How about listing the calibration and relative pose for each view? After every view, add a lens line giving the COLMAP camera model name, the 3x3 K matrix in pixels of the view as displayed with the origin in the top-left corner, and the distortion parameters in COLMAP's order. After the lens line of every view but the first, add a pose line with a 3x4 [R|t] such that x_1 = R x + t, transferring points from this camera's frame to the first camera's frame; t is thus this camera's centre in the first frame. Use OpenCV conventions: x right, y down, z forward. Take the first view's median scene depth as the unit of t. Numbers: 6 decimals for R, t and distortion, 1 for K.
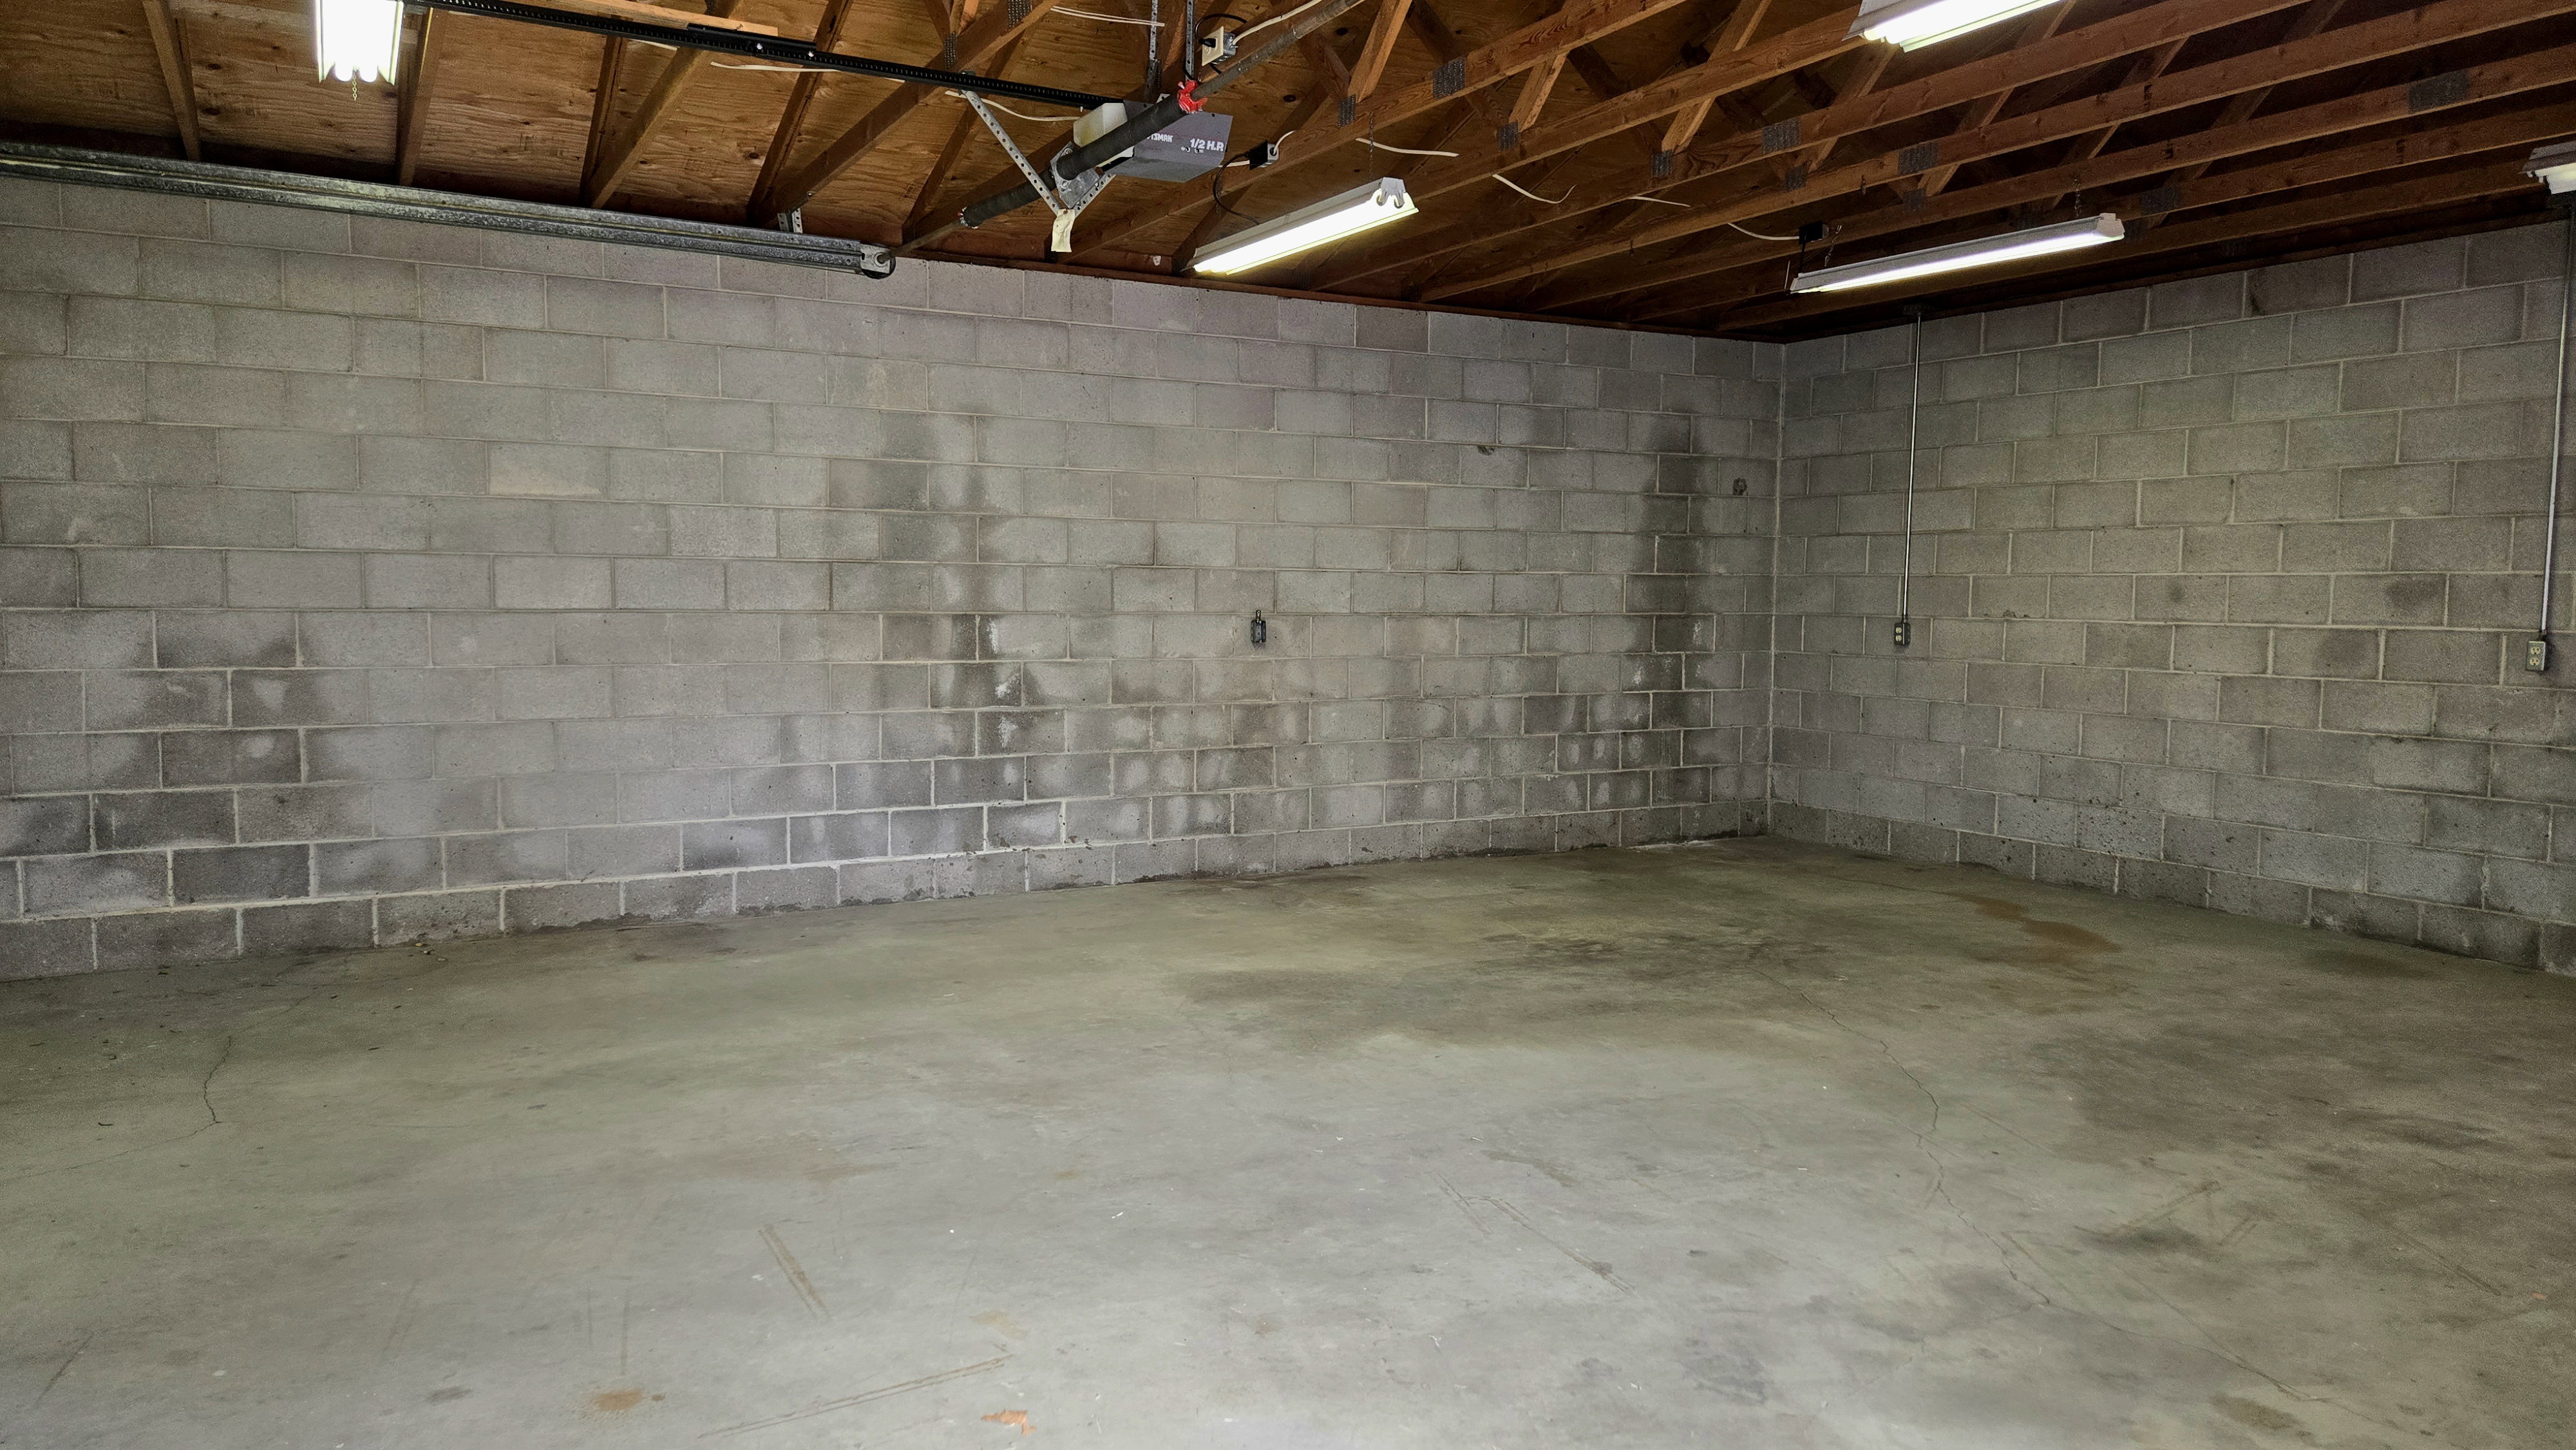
lens RADIAL K [[1724.0, 0, 1271.7], [0, 1724.0, 728.1], [0, 0, 1]] dist [0.072166, -0.052313]
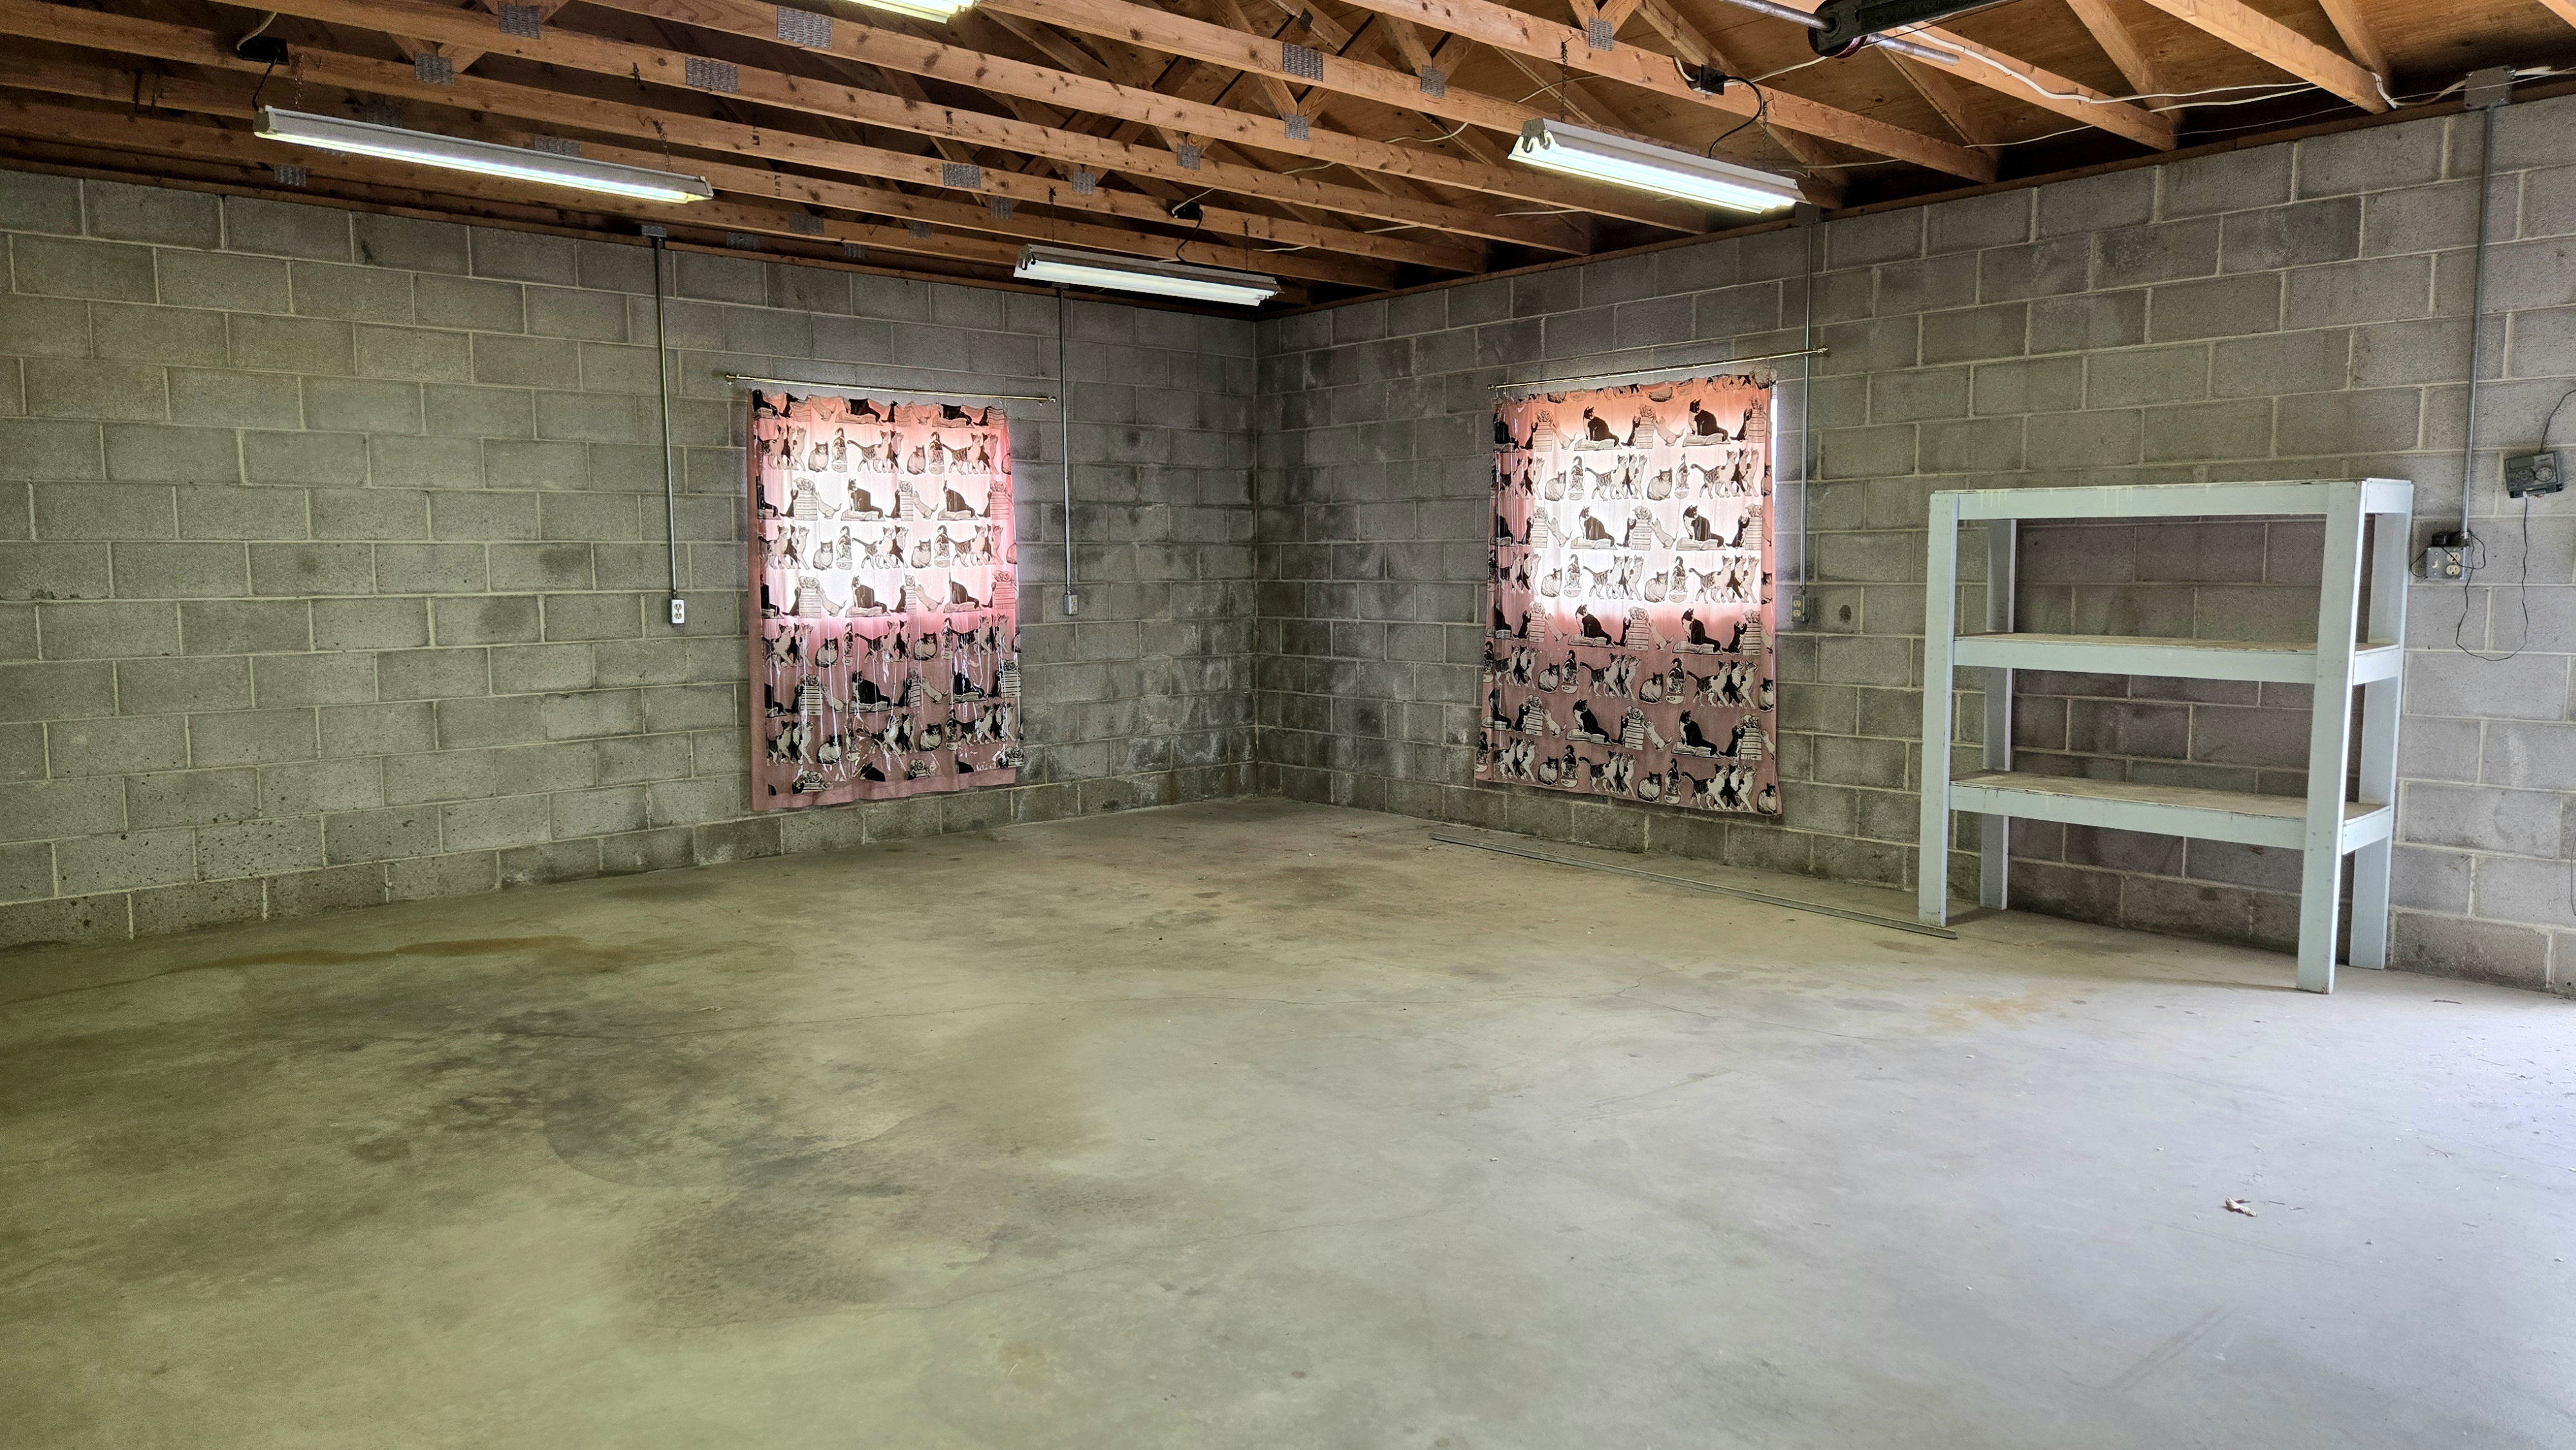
lens RADIAL K [[1724.0, 0, 1270.6], [0, 1724.0, 718.3], [0, 0, 1]] dist [0.072166, -0.052313]
pose [[-0.225057, -0.100103, 0.969190, -0.508273], [0.086270, 0.988754, 0.122156, -0.073983], [-0.970519, 0.111104, -0.213890, 0.815131]]
